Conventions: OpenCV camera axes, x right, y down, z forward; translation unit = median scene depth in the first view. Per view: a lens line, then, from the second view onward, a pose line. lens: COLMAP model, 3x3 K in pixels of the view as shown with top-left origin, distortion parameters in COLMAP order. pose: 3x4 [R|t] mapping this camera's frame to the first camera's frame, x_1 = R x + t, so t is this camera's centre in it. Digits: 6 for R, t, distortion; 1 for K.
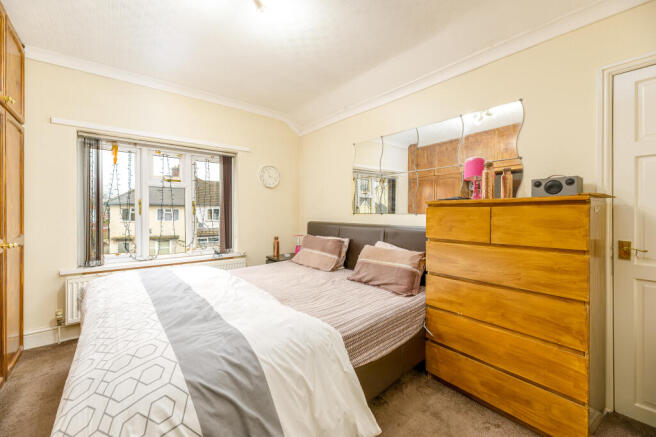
lens RADIAL K [[263.1, 0, 328.0], [0, 263.1, 218.5], [0, 0, 1]] dist [0.000479, 0.000059]
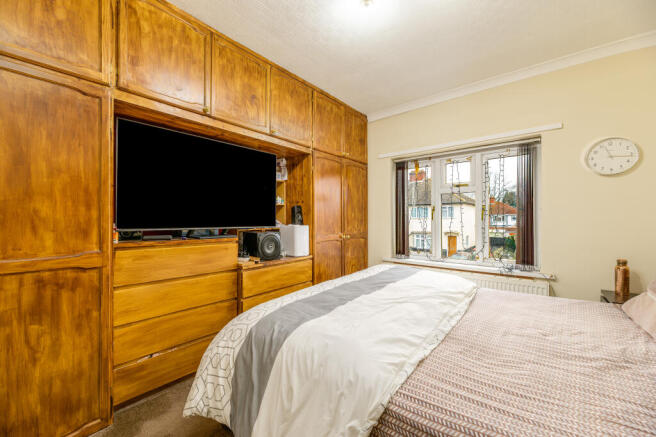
lens RADIAL K [[267.9, 0, 328.0], [0, 267.9, 218.5], [0, 0, 1]] dist [0.001321, 0.000117]
pose [[0.189615, -0.000523, -0.981858, 0.325600], [-0.018471, 0.999821, -0.004100, -0.006987], [0.981685, 0.018913, 0.189571, 0.344524]]
